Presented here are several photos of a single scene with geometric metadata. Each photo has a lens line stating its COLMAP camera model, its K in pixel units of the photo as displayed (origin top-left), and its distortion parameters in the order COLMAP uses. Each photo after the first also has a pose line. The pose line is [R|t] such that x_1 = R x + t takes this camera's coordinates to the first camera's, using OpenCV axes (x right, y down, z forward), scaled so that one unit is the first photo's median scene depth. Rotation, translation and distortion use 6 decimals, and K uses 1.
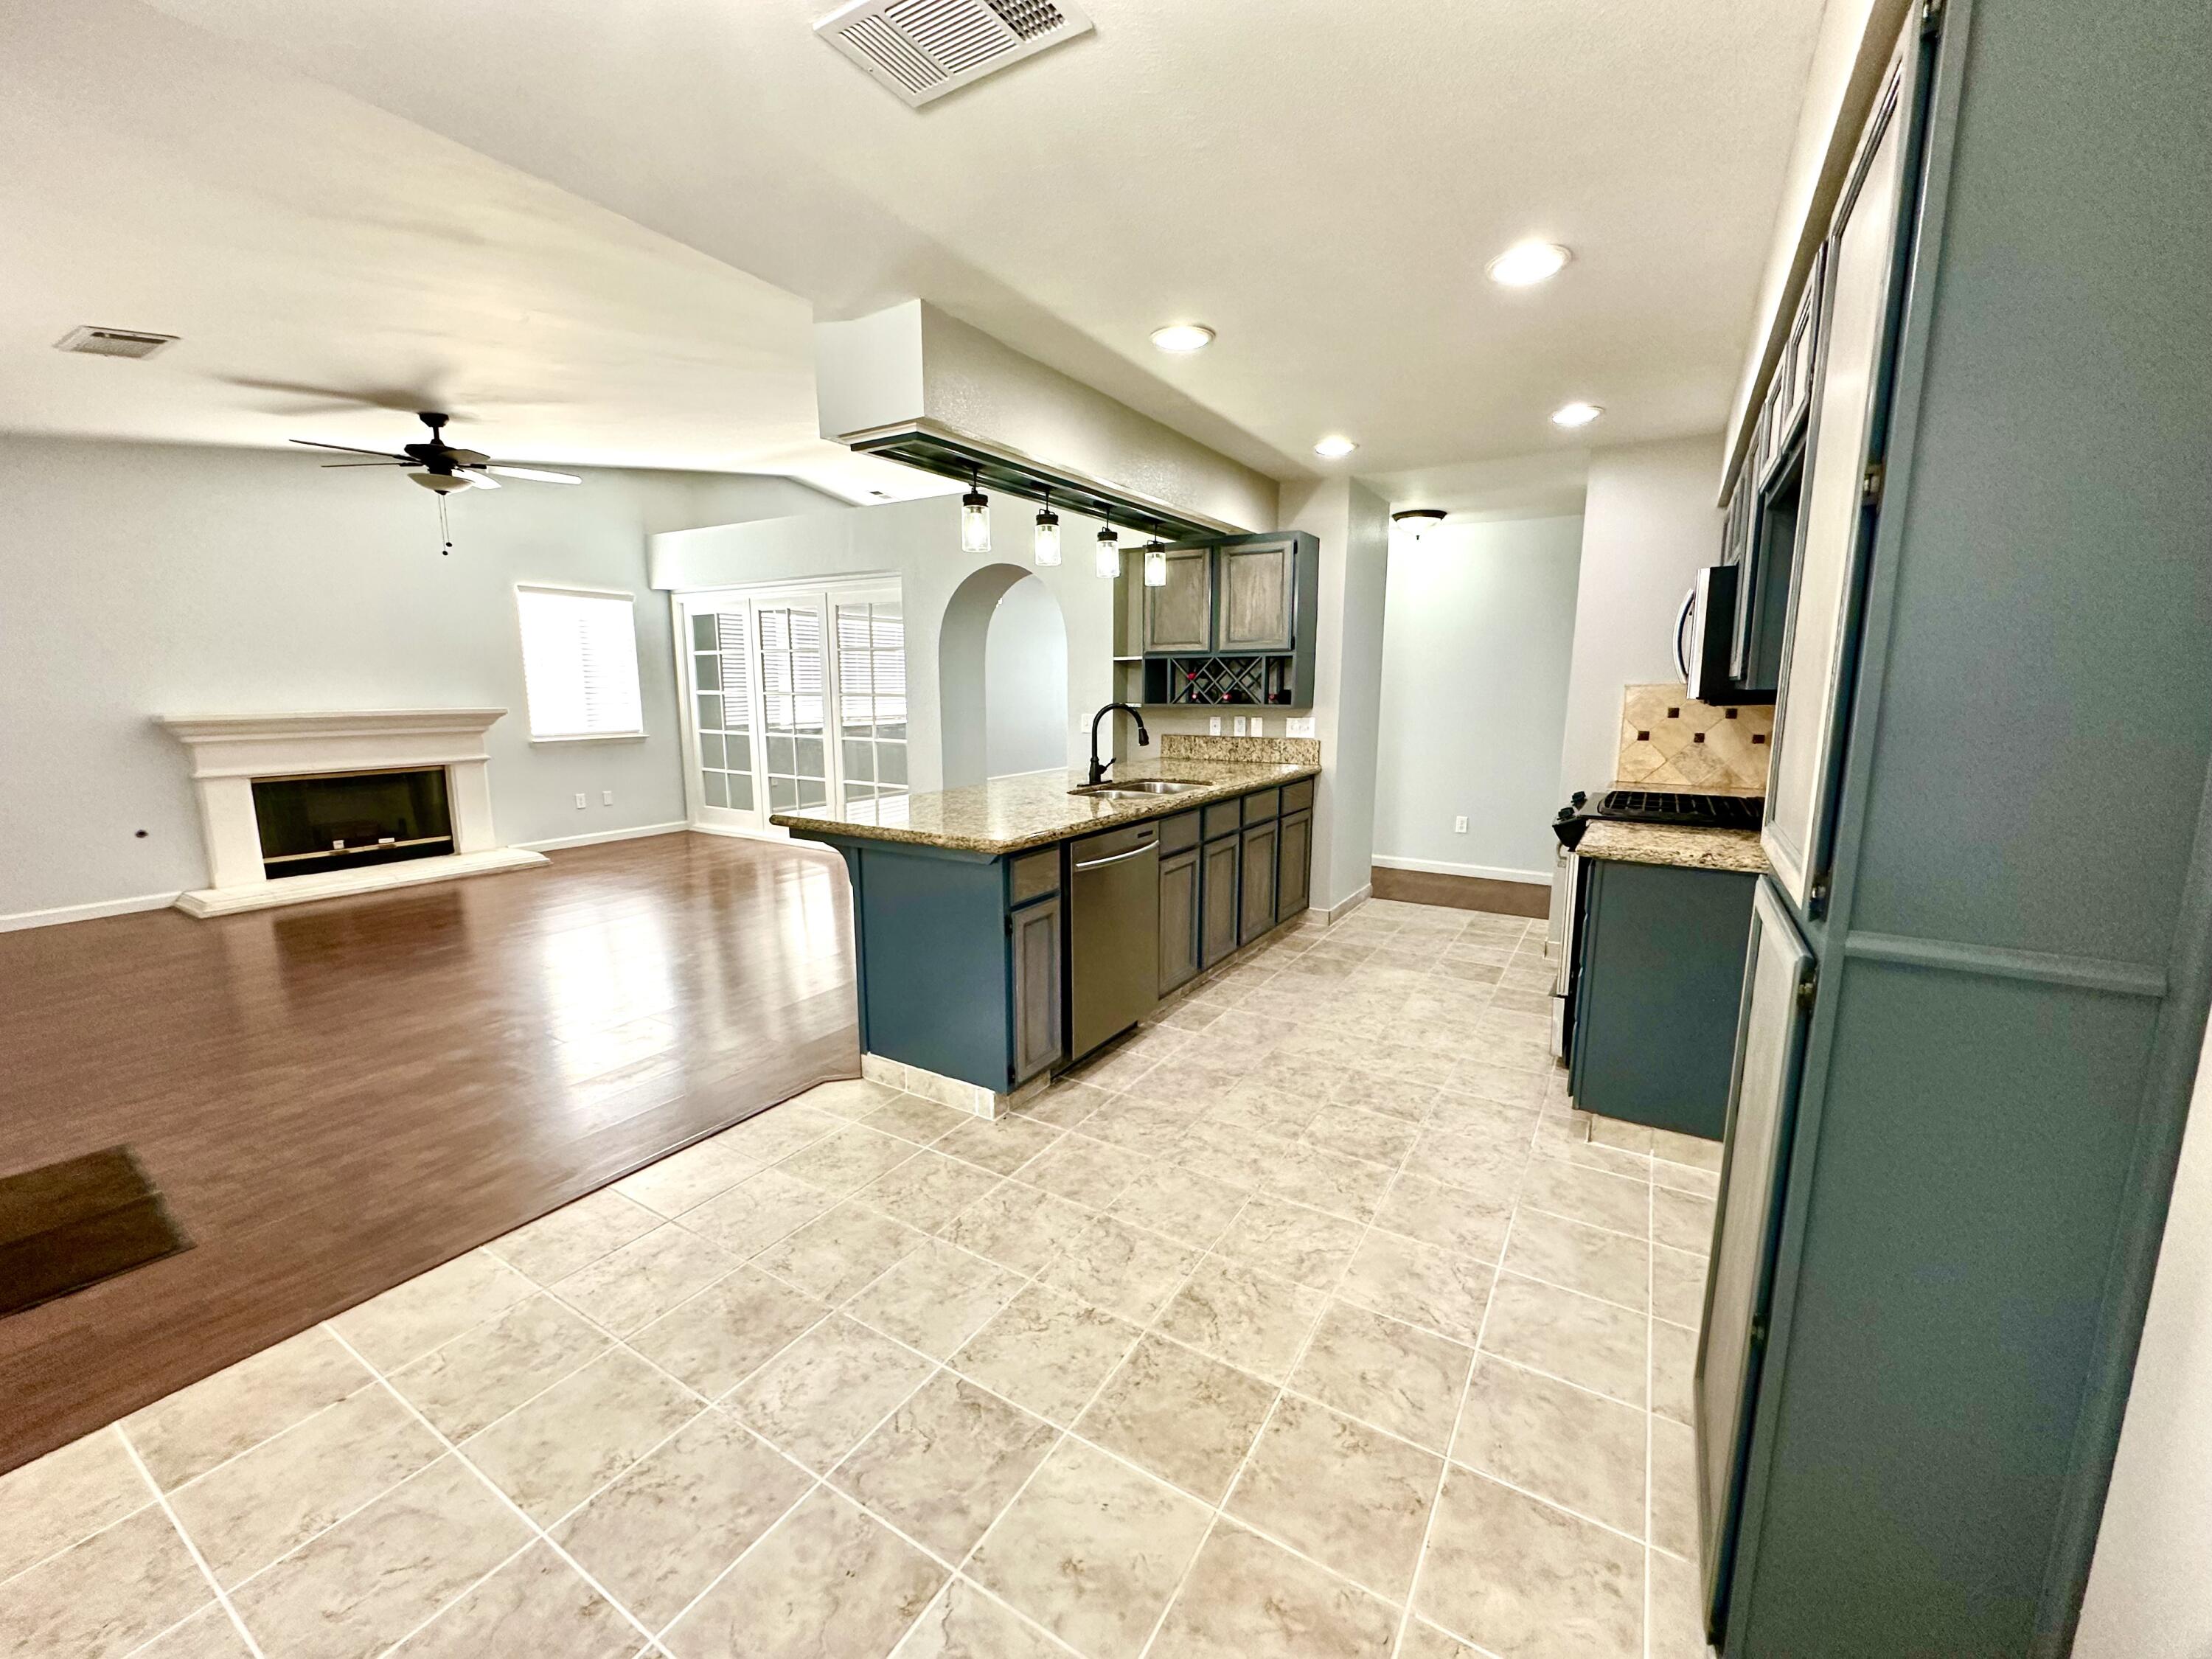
lens RADIAL K [[886.8, 0, 1102.3], [0, 886.8, 821.1], [0, 0, 1]] dist [-0.004754, 0.001208]
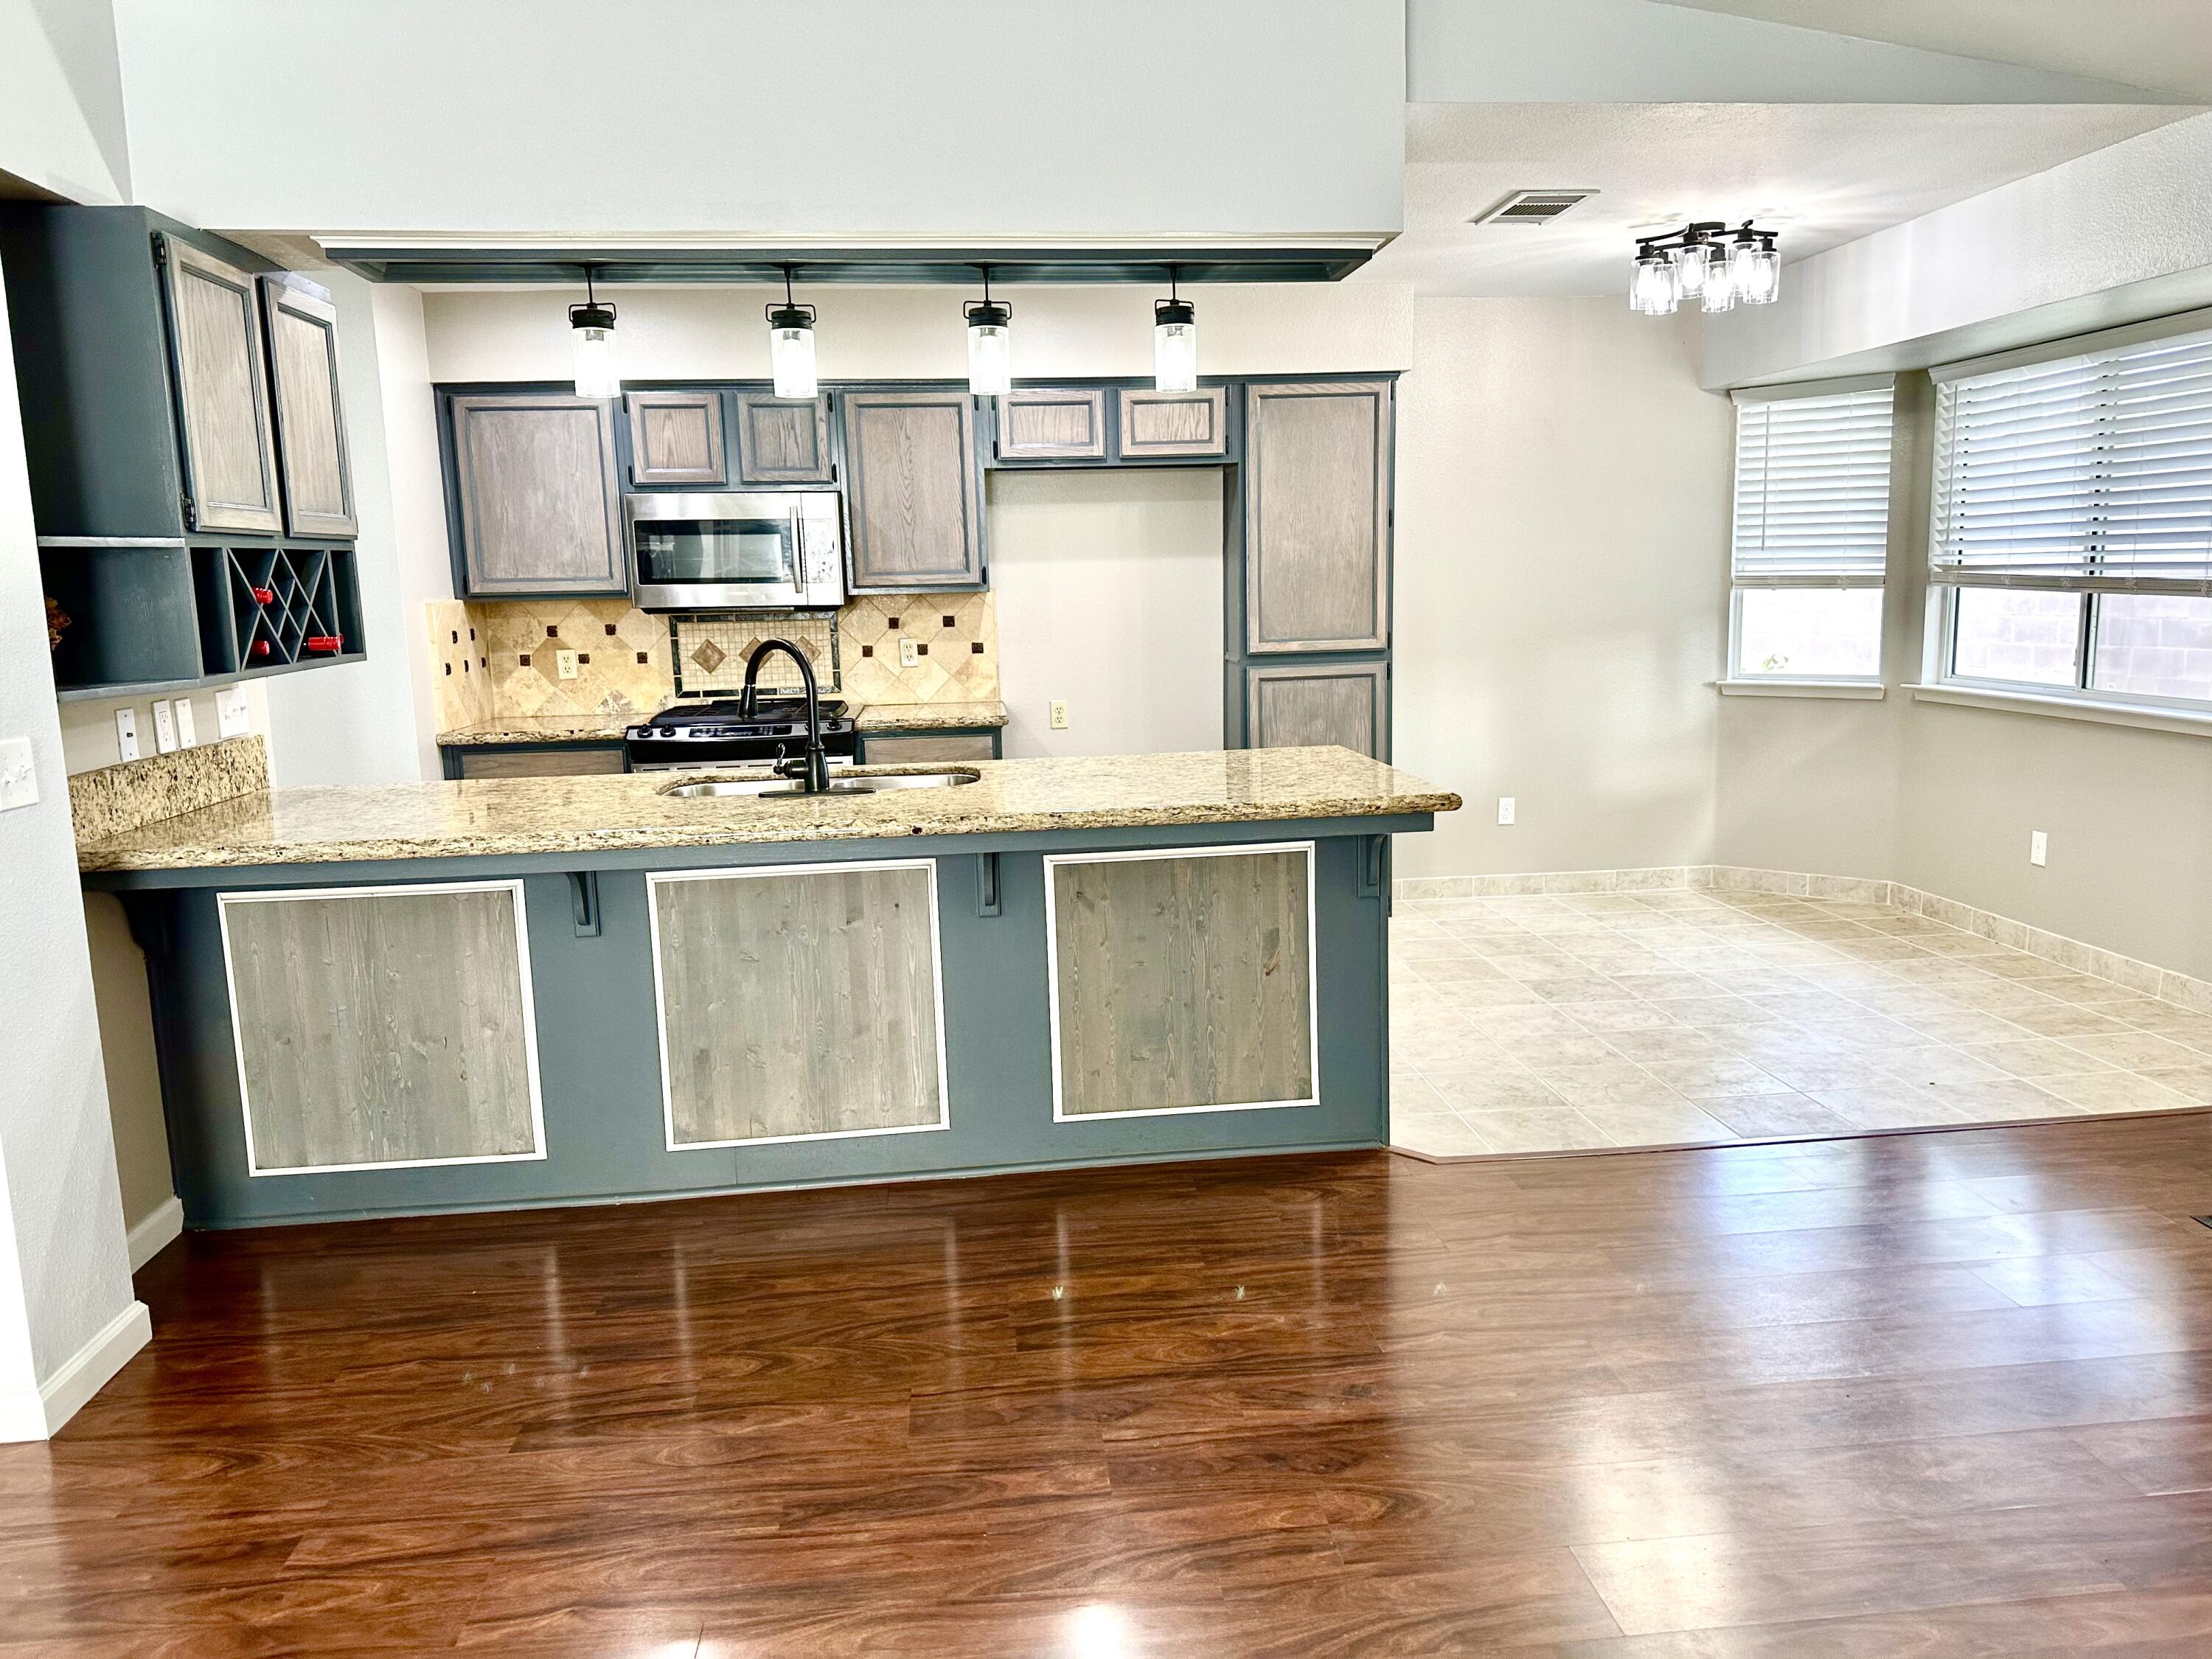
lens RADIAL K [[1560.6, 0, 1092.1], [0, 1560.6, 830.2], [0, 0, 1]] dist [0.045725, -0.050590]
pose [[-0.608108, -0.112126, 0.785896, -0.811290], [0.147830, 0.956664, 0.250878, -0.222812], [-0.779968, 0.268740, -0.565180, 1.377555]]
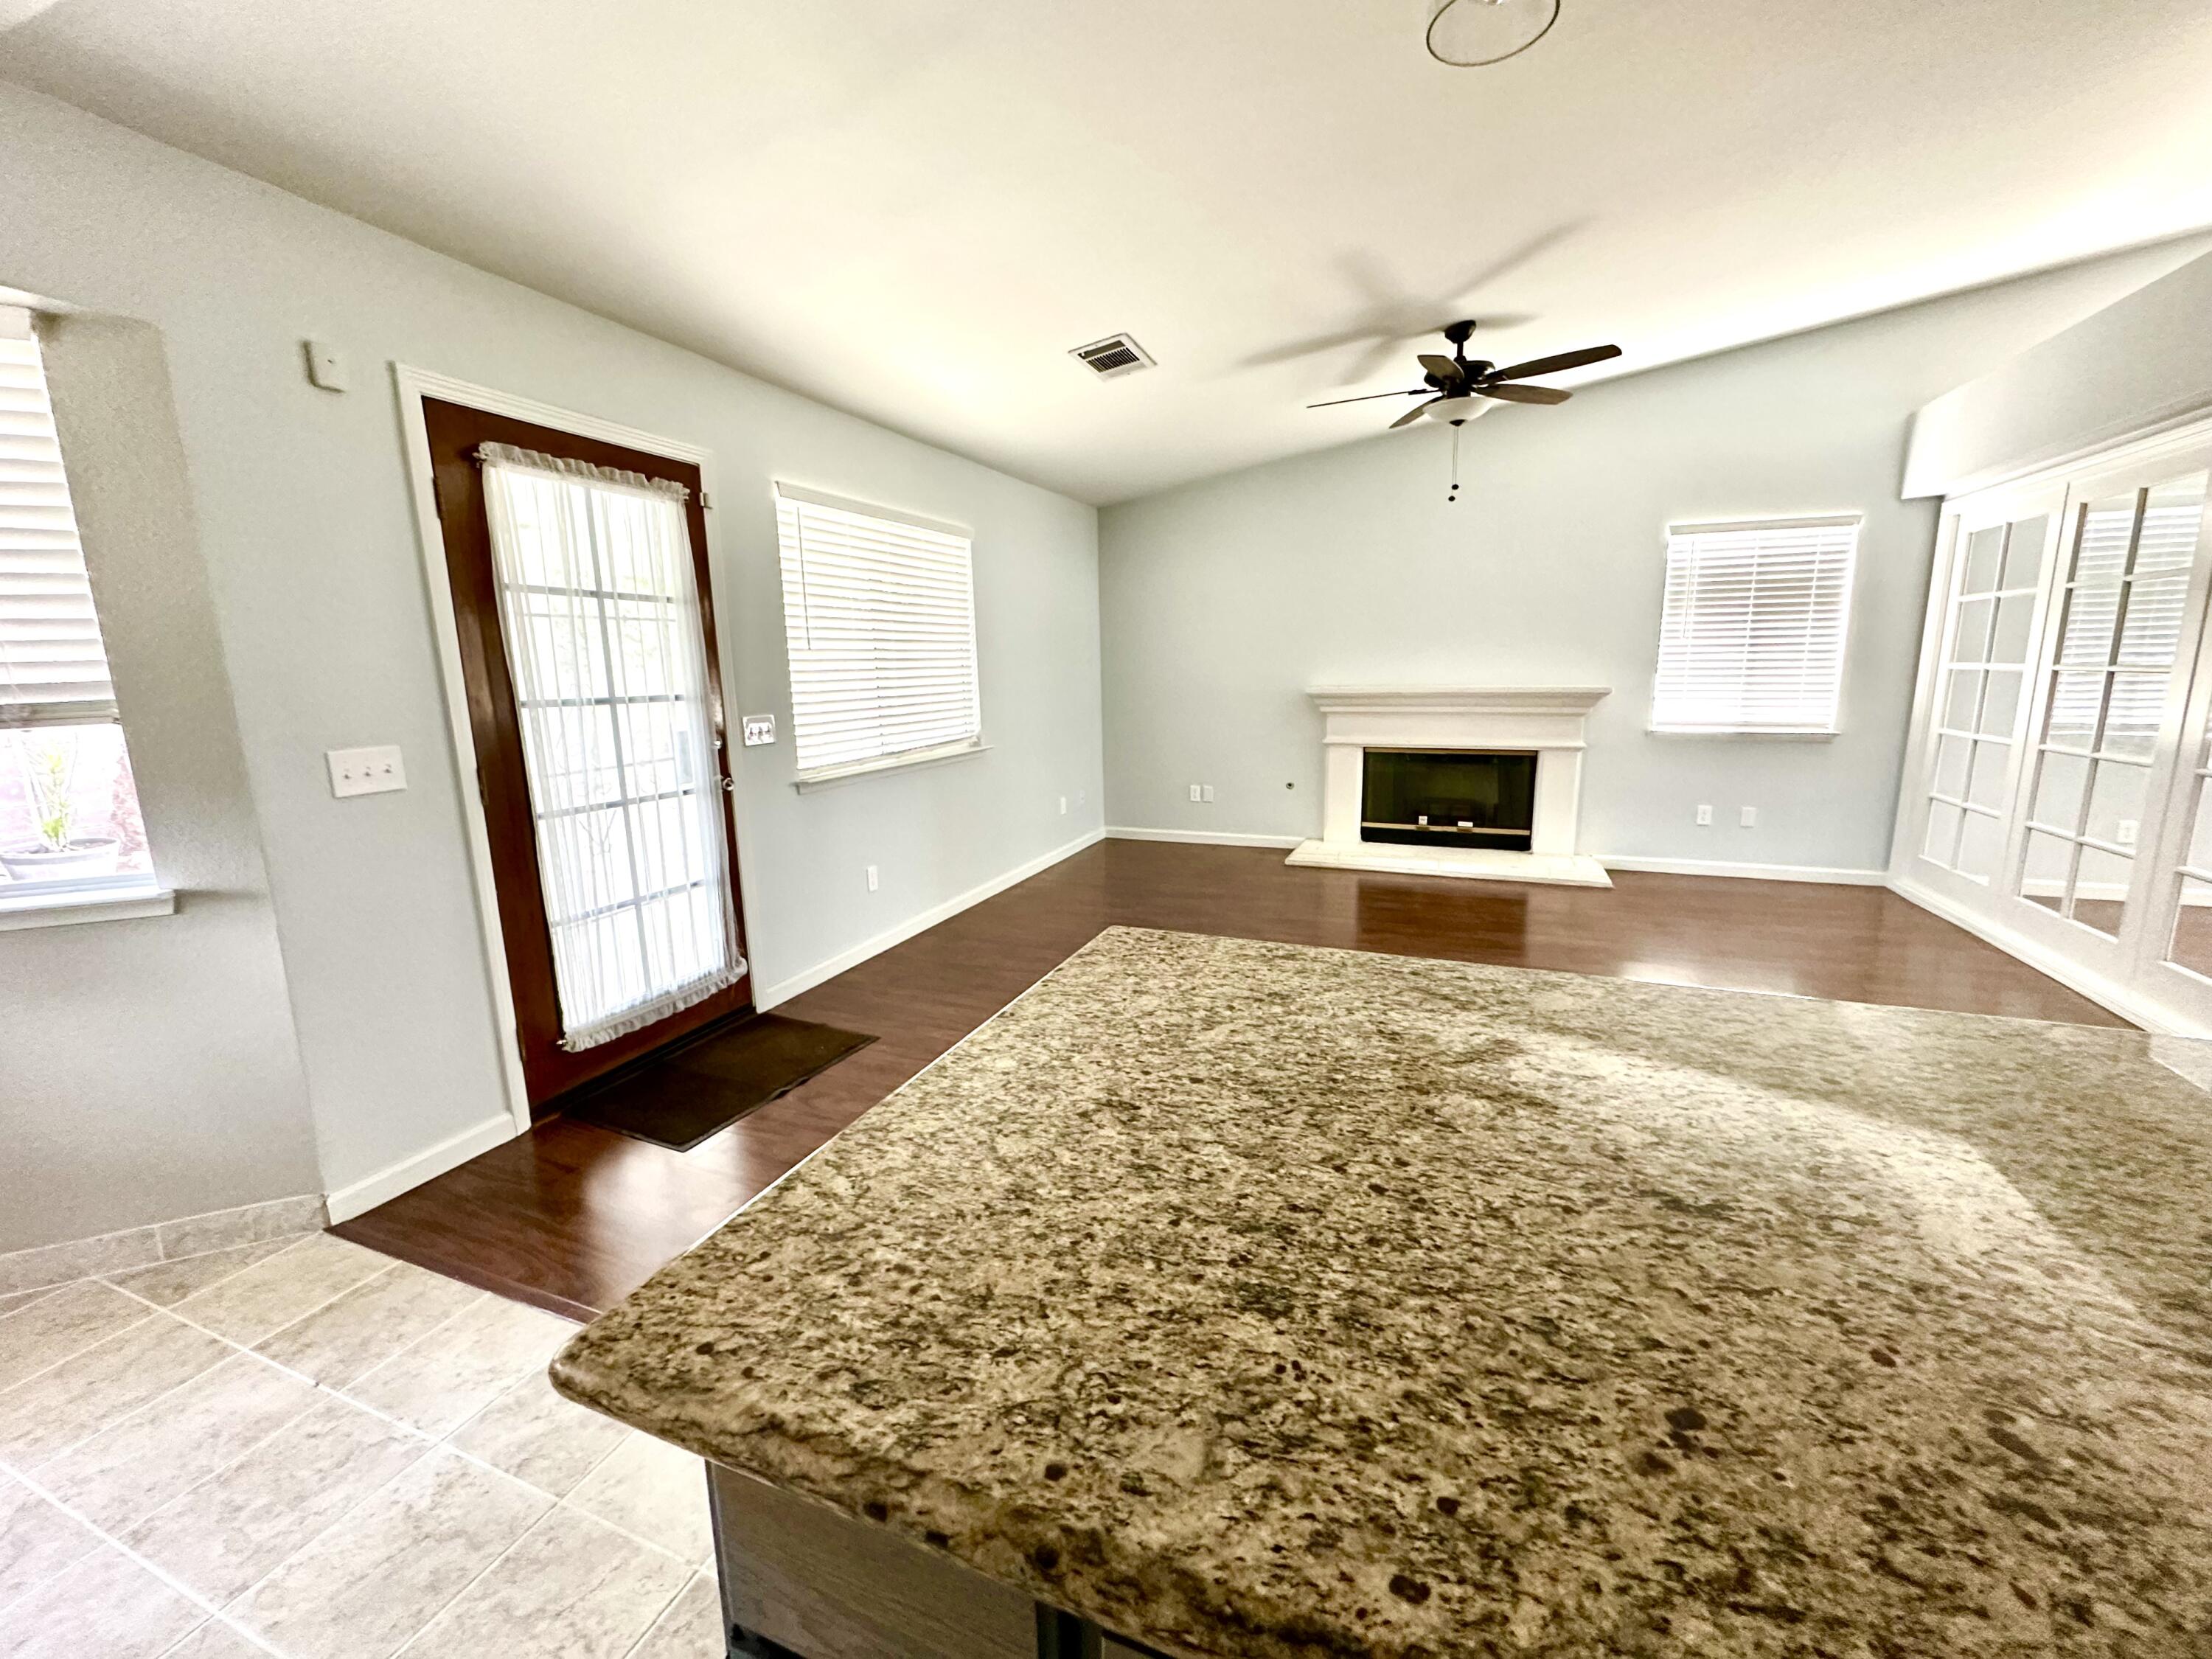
lens RADIAL K [[886.8, 0, 1106.6], [0, 886.8, 825.5], [0, 0, 1]] dist [-0.004754, 0.001208]
pose [[0.176313, 0.172426, -0.969115, 0.069573], [-0.136449, 0.979314, 0.149416, -0.102167], [0.974831, 0.105891, 0.196193, 0.674543]]
